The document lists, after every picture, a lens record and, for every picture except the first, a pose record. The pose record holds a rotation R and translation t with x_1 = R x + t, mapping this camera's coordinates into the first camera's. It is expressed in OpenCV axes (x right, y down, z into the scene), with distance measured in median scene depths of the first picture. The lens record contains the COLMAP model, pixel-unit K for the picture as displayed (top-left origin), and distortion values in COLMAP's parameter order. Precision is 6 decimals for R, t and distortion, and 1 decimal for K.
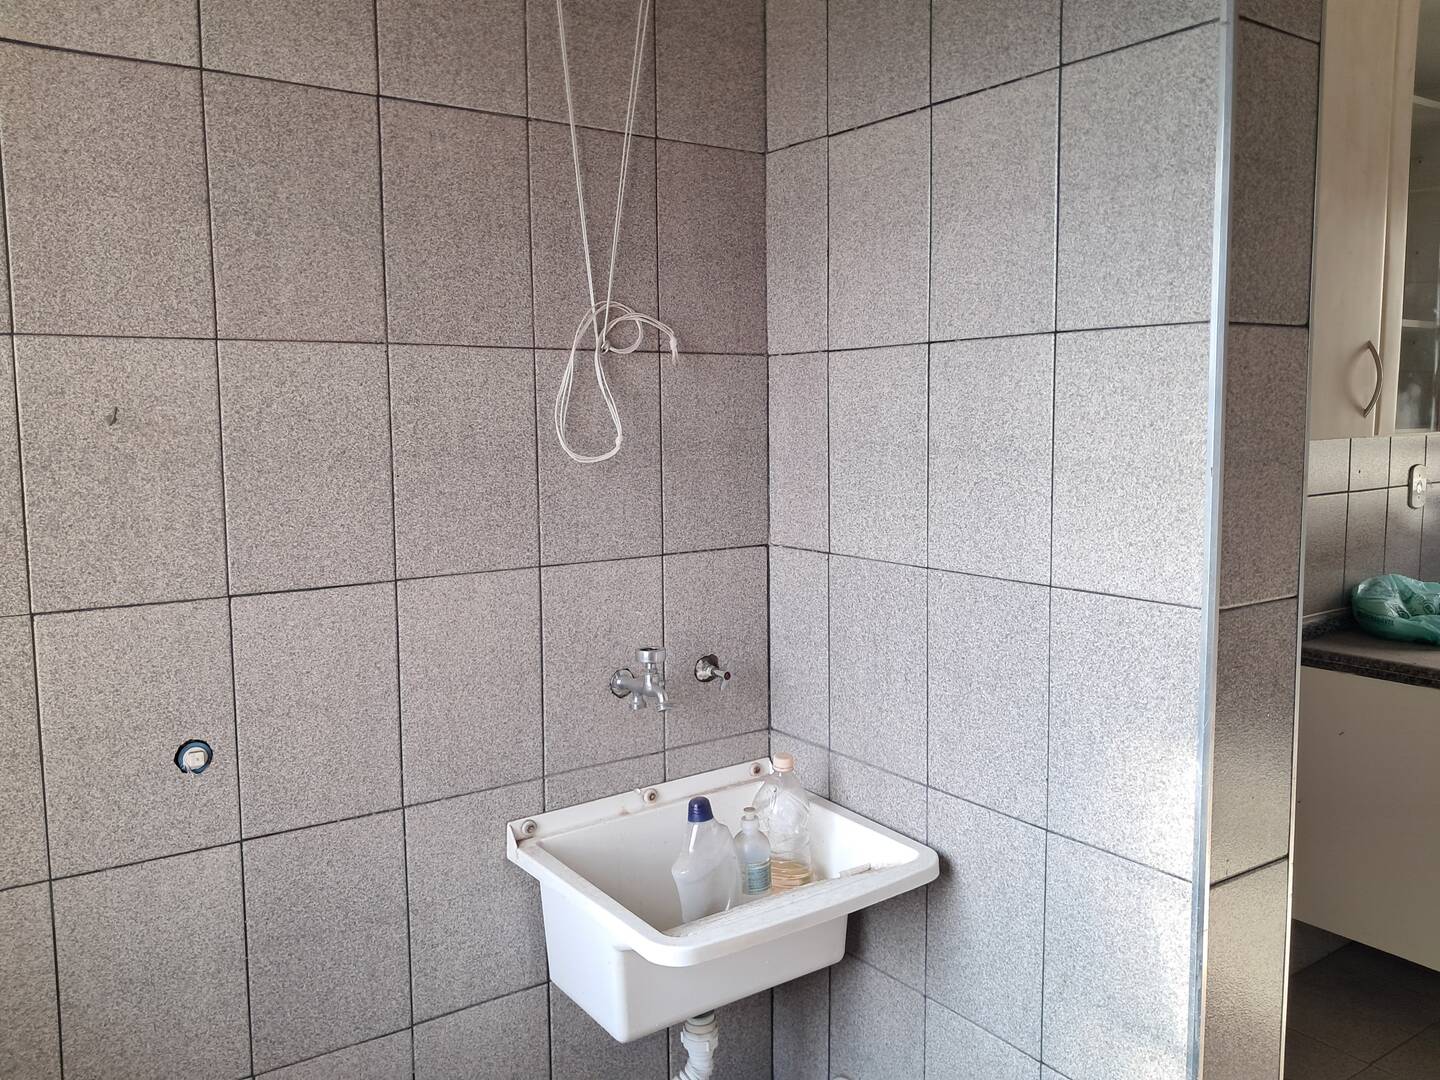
lens RADIAL K [[1139.5, 0, 718.1], [0, 1139.5, 531.3], [0, 0, 1]] dist [0.023378, -0.037738]
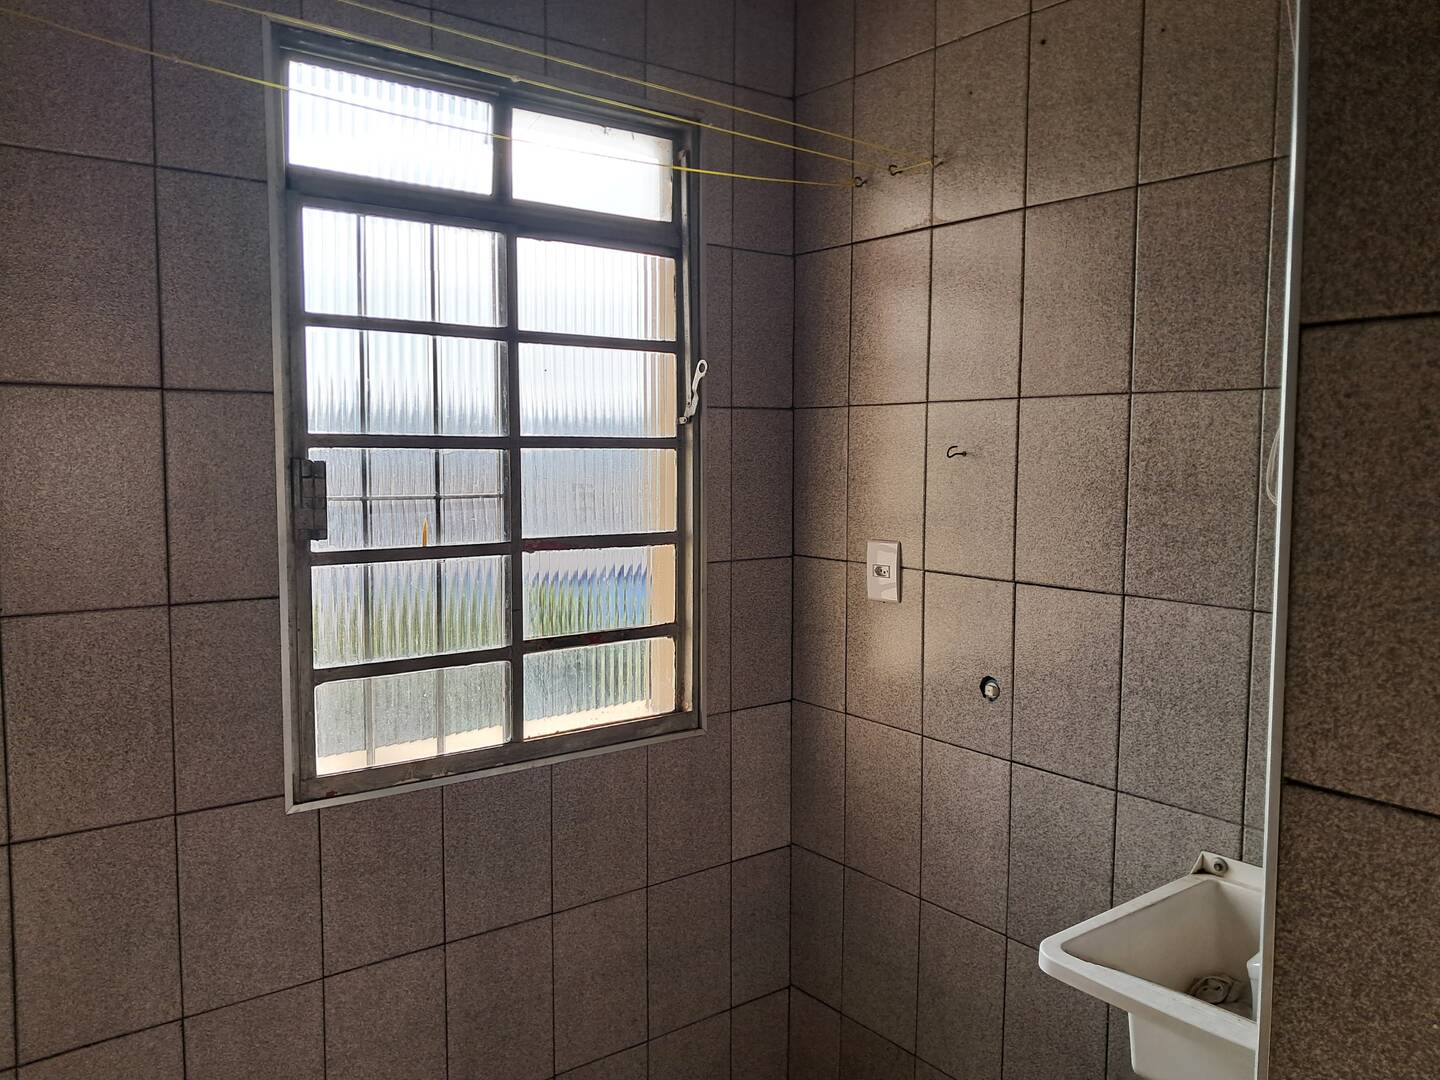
lens RADIAL K [[1139.5, 0, 732.1], [0, 1139.5, 537.8], [0, 0, 1]] dist [0.023378, -0.037738]
pose [[0.042984, 0.088299, -0.995166, 0.868686], [-0.111703, 0.990266, 0.083040, -0.068093], [0.992812, 0.107594, 0.052429, 0.539878]]
